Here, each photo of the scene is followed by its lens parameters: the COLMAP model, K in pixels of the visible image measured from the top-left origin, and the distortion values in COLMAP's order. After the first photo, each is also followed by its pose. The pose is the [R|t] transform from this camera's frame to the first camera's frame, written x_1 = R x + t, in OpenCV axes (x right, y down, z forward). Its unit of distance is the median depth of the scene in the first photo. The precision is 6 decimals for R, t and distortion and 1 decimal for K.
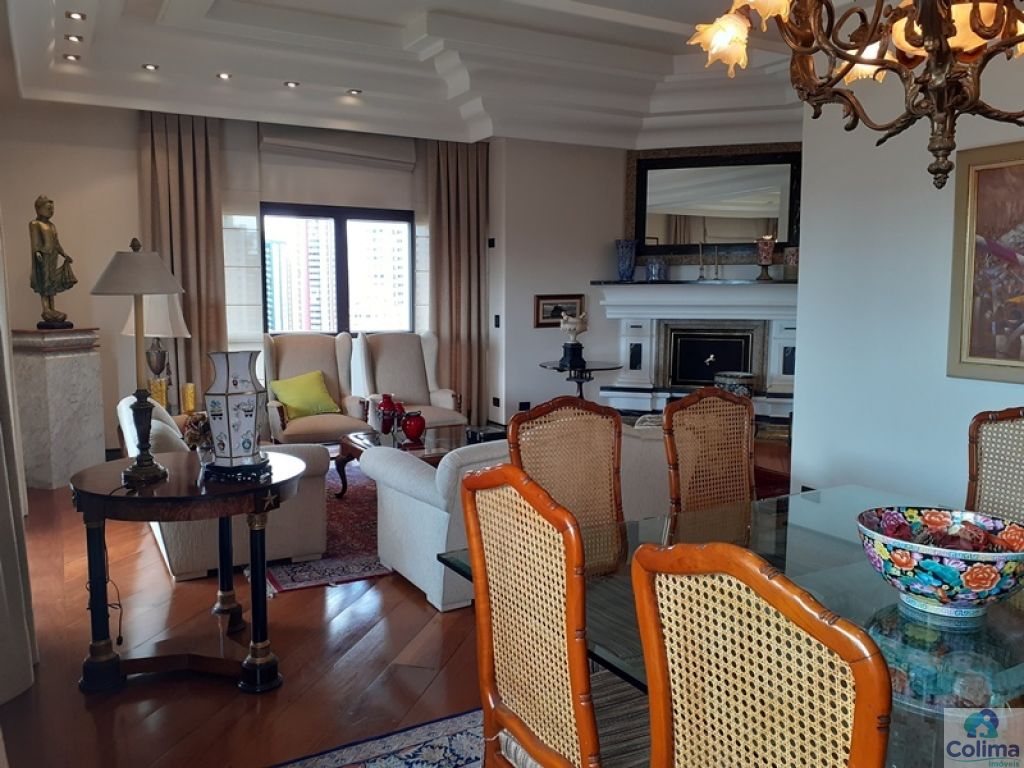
lens RADIAL K [[811.7, 0, 499.9], [0, 811.7, 377.7], [0, 0, 1]] dist [0.091241, -0.149930]
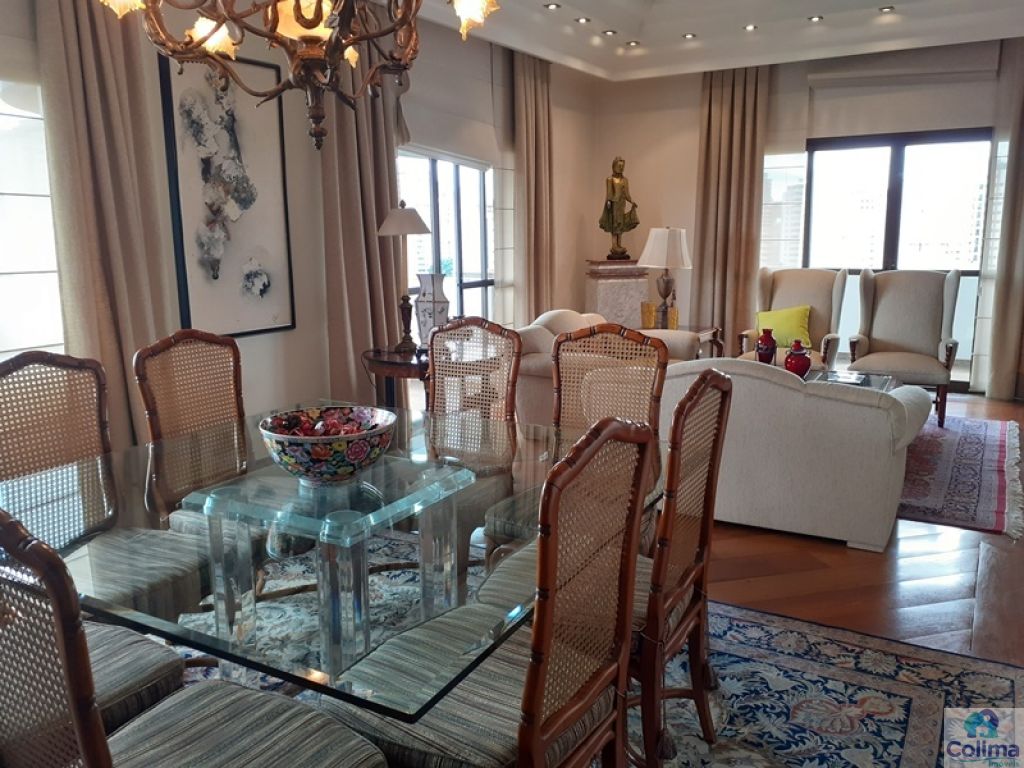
lens RADIAL K [[811.7, 0, 499.9], [0, 811.7, 377.7], [0, 0, 1]] dist [0.091241, -0.149930]
pose [[0.523410, 0.139540, -0.840577, 0.445599], [-0.075025, 0.990215, 0.117664, -0.010516], [0.848771, 0.001478, 0.528758, 0.135870]]
